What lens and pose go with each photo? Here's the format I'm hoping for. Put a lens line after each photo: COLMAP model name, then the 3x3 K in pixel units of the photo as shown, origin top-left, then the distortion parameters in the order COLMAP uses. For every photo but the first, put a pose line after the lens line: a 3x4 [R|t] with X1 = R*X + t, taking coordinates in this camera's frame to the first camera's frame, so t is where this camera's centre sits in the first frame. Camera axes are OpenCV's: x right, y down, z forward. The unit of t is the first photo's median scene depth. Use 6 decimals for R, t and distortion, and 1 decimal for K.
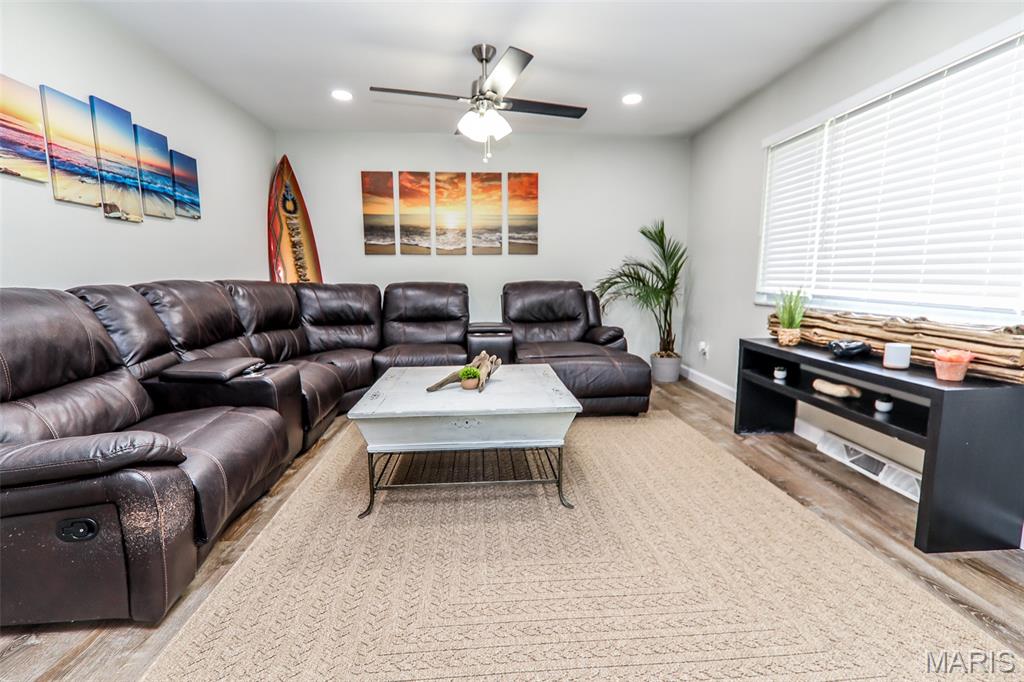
lens RADIAL K [[470.2, 0, 512.0], [0, 470.2, 341.0], [0, 0, 1]] dist [0.000531, -0.000324]
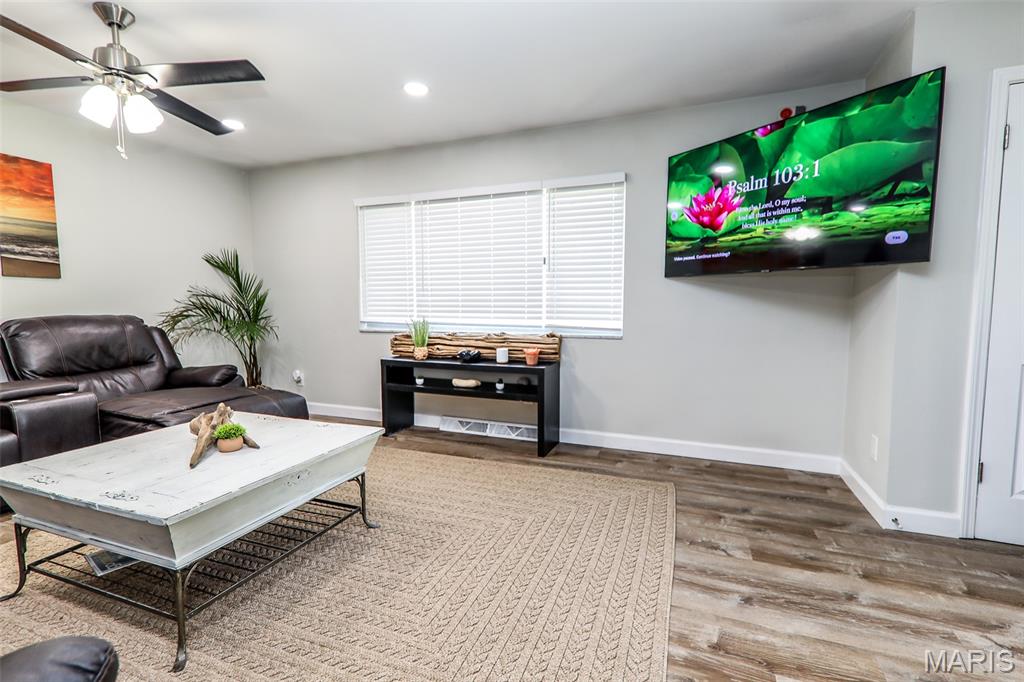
lens RADIAL K [[470.2, 0, 512.0], [0, 470.2, 341.0], [0, 0, 1]] dist [0.000531, -0.000324]
pose [[0.415911, -0.070677, 0.906655, -0.535590], [0.122025, 0.992297, 0.021376, -0.040464], [-0.901181, 0.101744, 0.421332, 0.176507]]
